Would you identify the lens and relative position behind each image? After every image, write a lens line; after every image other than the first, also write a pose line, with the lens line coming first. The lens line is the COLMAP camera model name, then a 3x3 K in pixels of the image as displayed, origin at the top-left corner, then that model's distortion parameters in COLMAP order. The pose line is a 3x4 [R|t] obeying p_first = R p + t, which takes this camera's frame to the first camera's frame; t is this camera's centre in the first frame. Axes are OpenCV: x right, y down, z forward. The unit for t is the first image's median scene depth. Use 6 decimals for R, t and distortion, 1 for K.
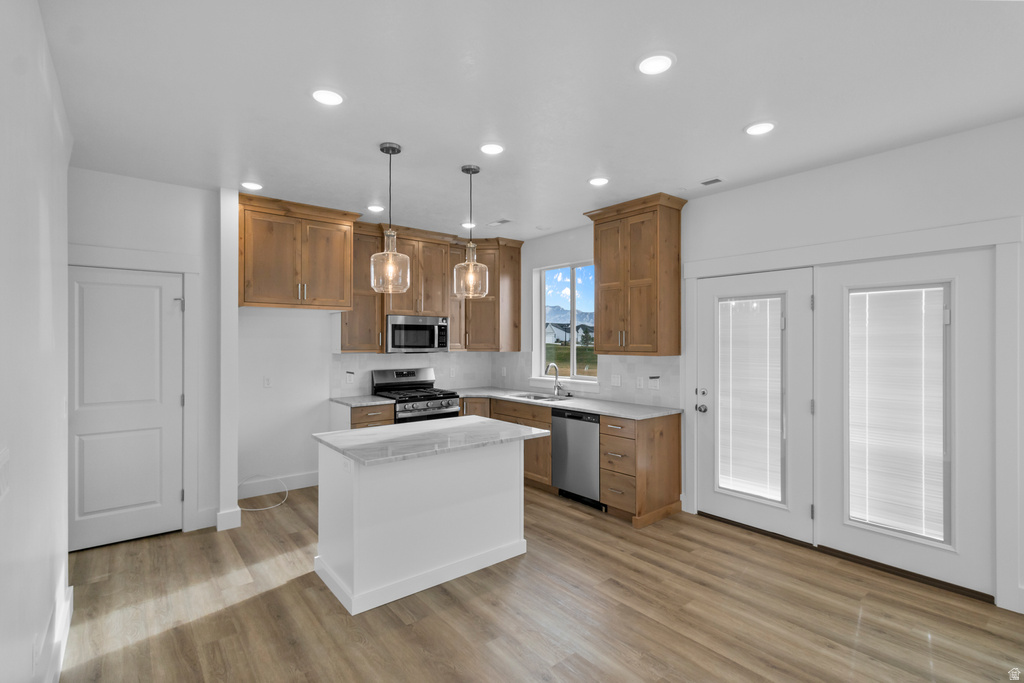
lens RADIAL K [[478.9, 0, 519.7], [0, 478.9, 339.2], [0, 0, 1]] dist [0.000887, 0.000322]
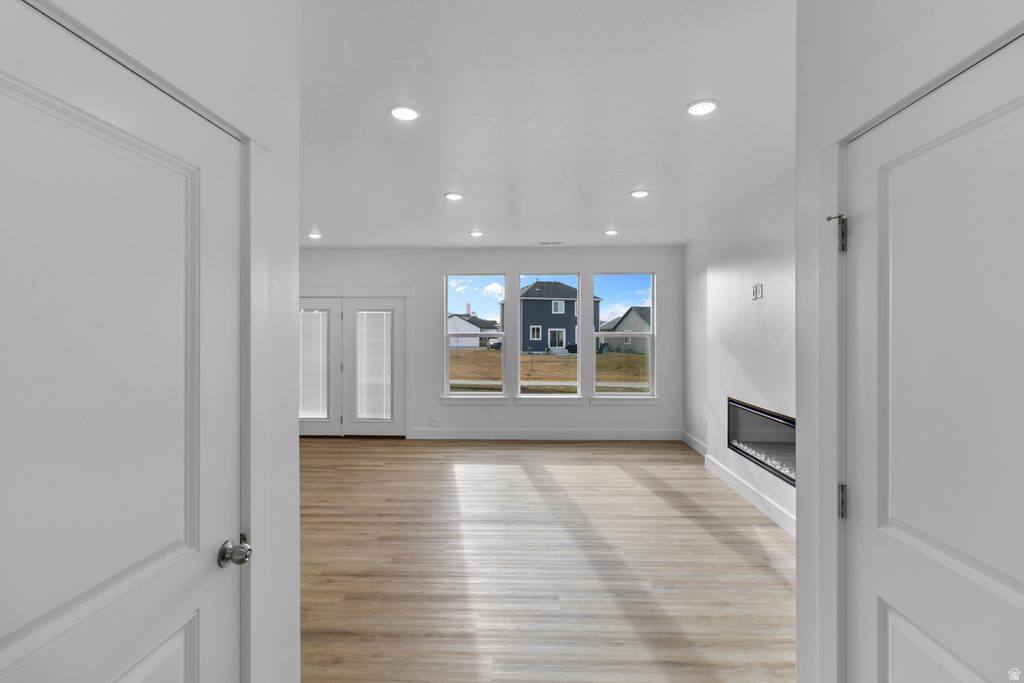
lens RADIAL K [[478.9, 0, 519.7], [0, 478.9, 339.2], [0, 0, 1]] dist [0.000887, 0.000322]
pose [[0.660493, -0.006372, 0.750805, -0.375853], [-0.004591, 0.999911, 0.012525, -0.004782], [-0.750818, -0.011720, 0.660405, -0.826042]]
